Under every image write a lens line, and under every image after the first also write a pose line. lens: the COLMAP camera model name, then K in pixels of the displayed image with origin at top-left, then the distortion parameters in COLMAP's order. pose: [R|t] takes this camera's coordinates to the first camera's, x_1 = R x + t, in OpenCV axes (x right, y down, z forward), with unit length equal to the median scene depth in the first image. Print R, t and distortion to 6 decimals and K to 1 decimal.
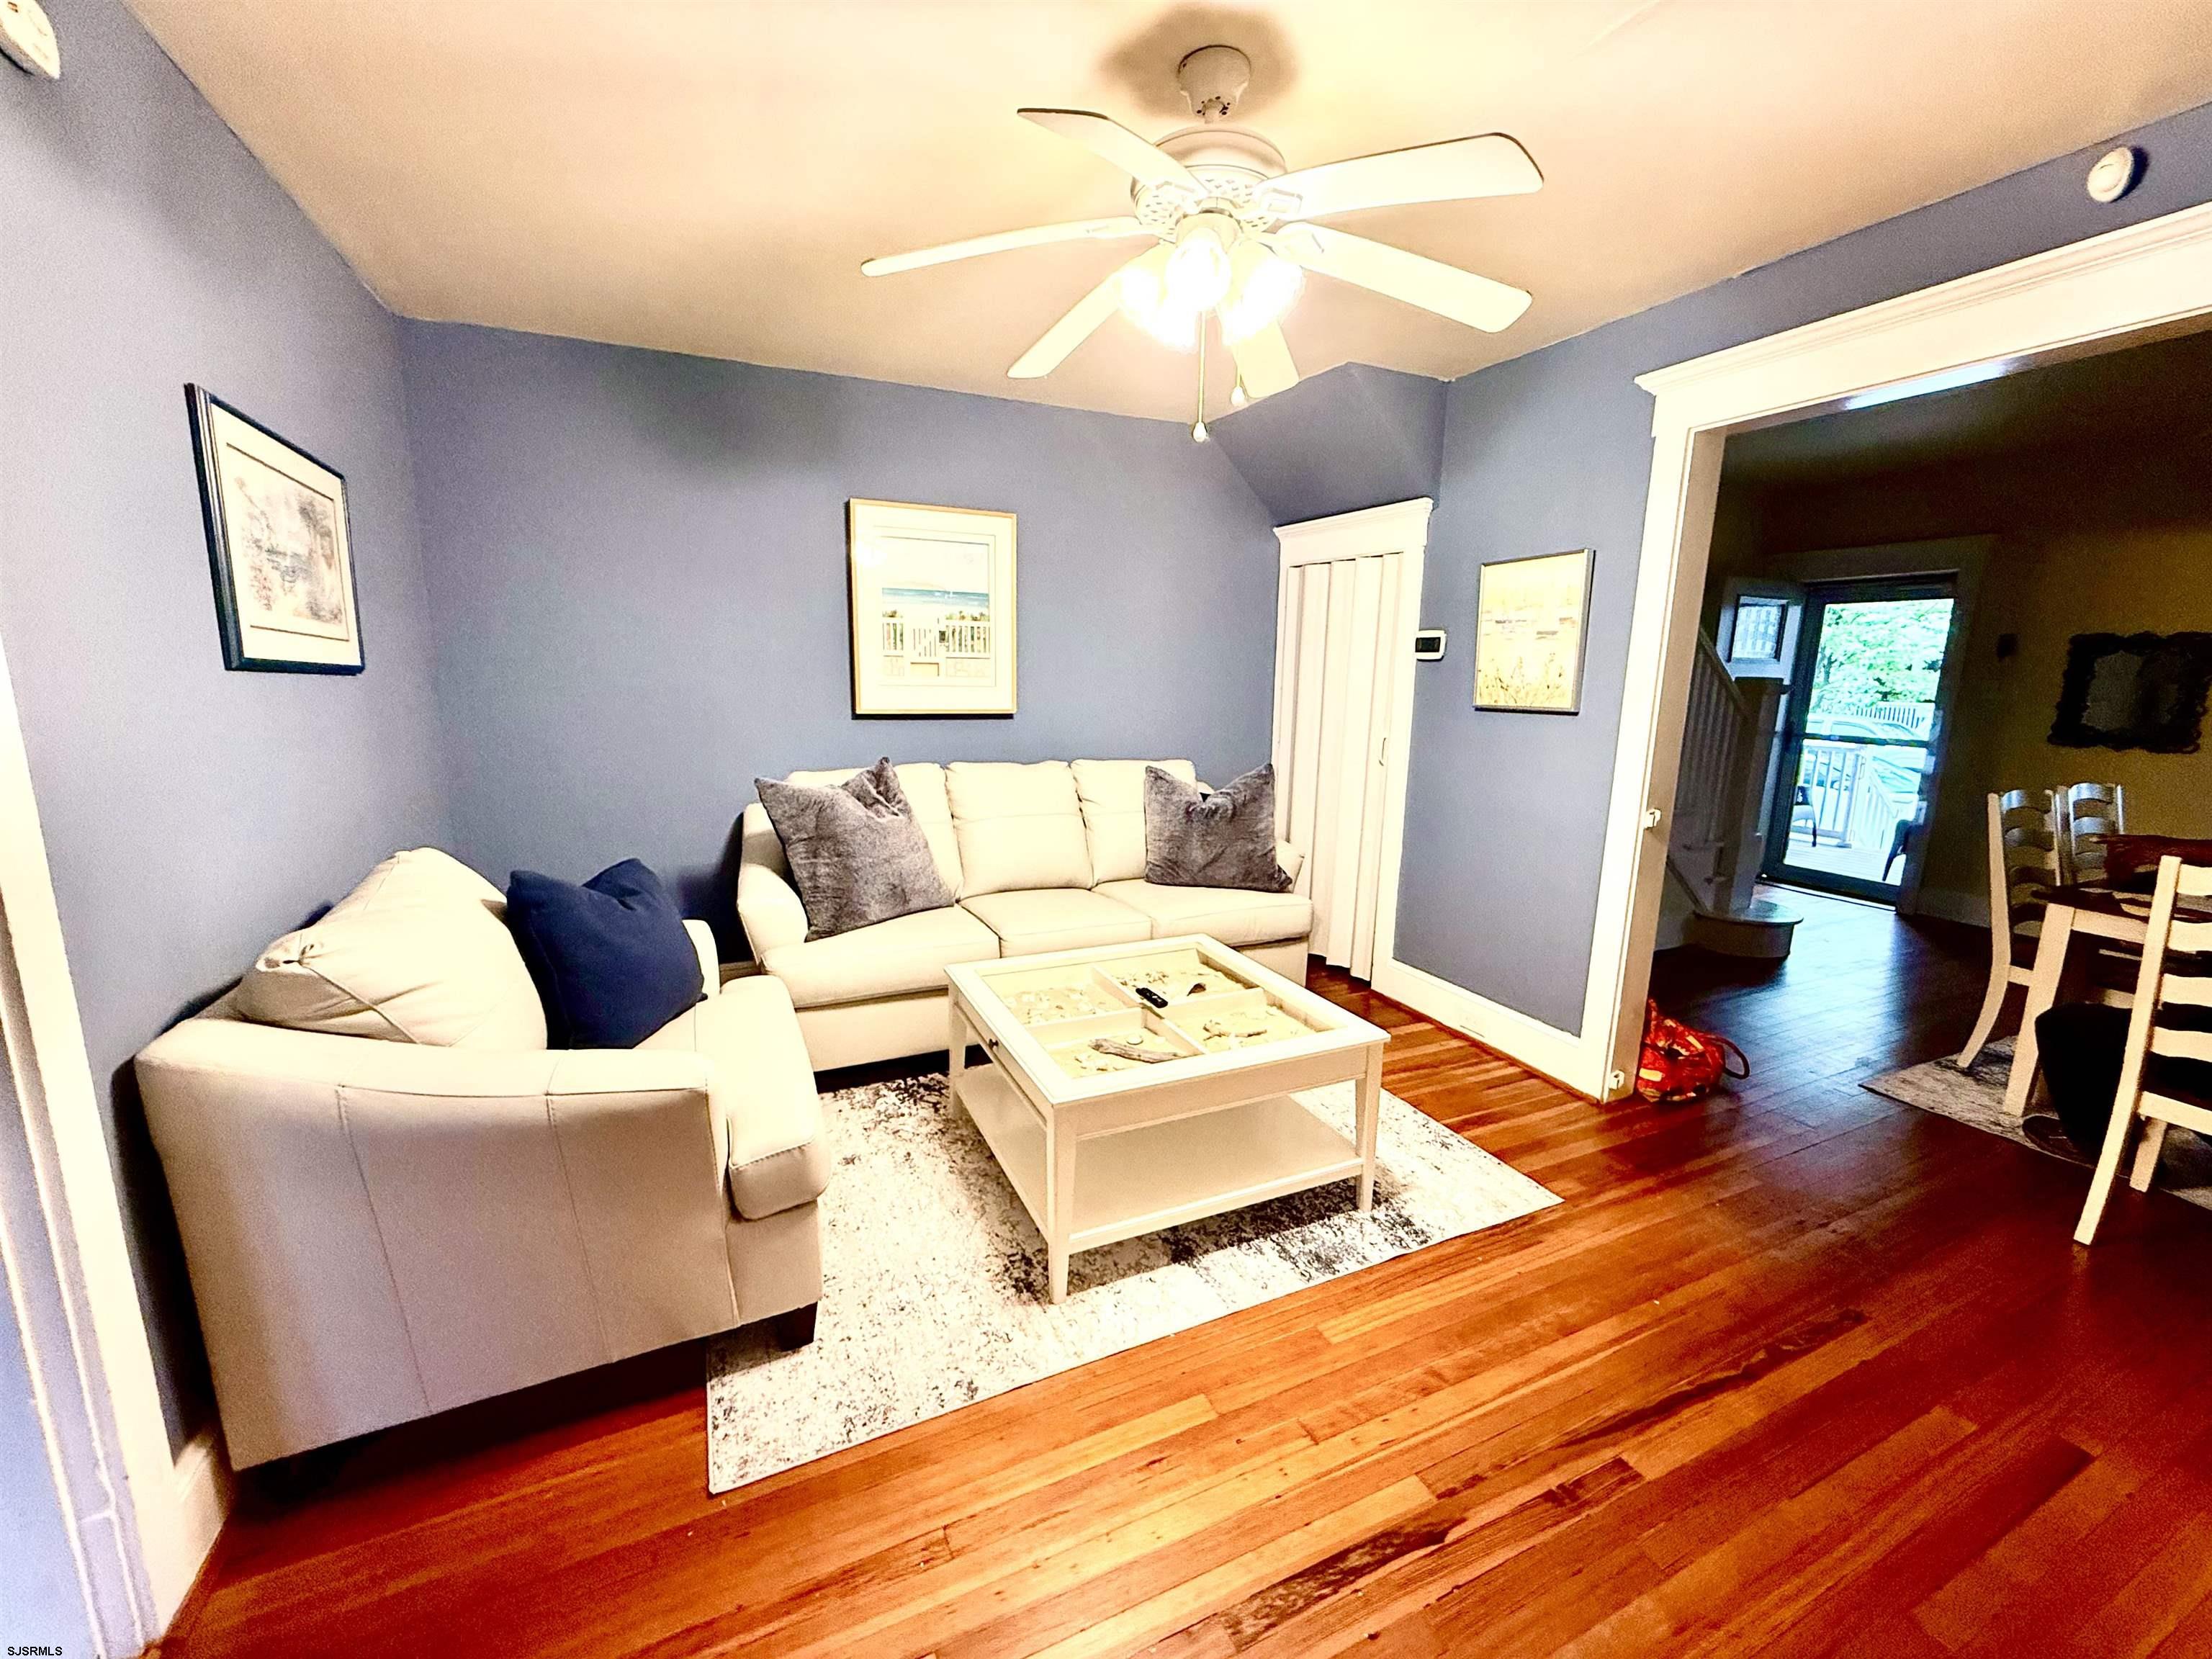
lens RADIAL K [[877.9, 0, 1096.4], [0, 877.9, 825.3], [0, 0, 1]] dist [-0.001277, -0.000116]
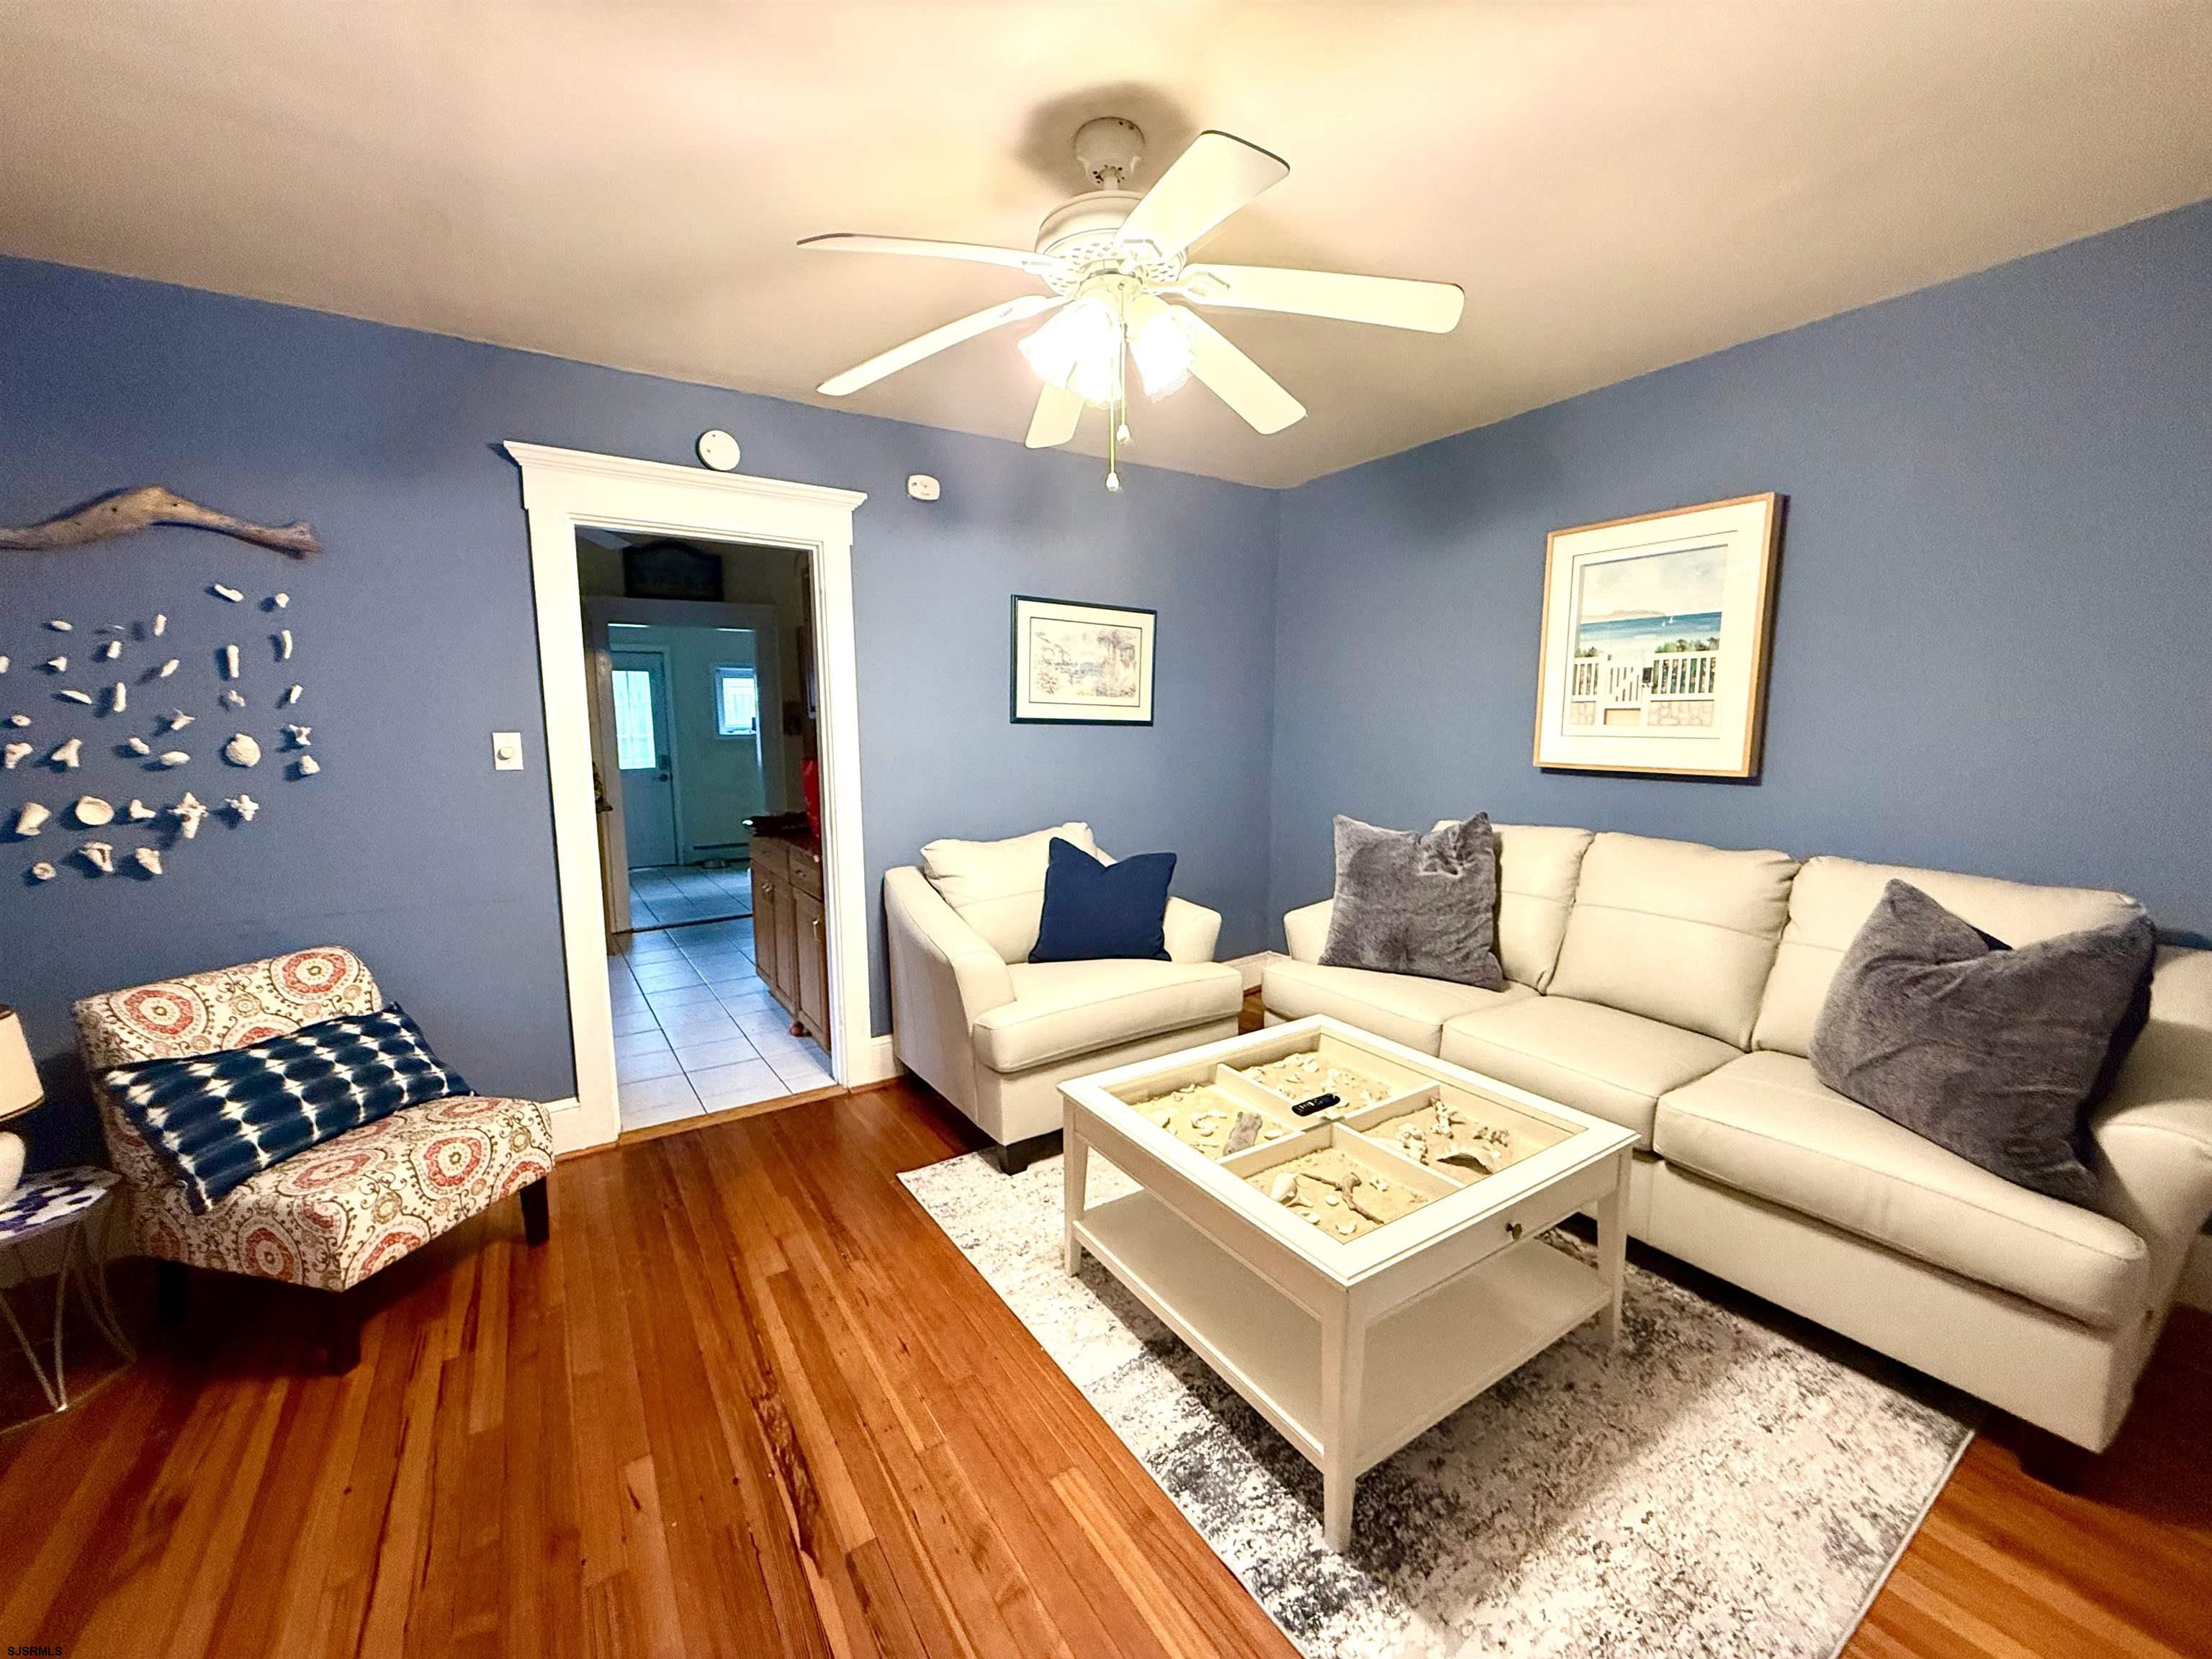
lens RADIAL K [[877.9, 0, 1096.4], [0, 877.9, 825.3], [0, 0, 1]] dist [-0.001277, -0.000116]
pose [[0.149147, 0.101965, -0.983544, 1.012948], [-0.167795, 0.982853, 0.076449, -0.112260], [0.974474, 0.153632, 0.163699, 0.767629]]
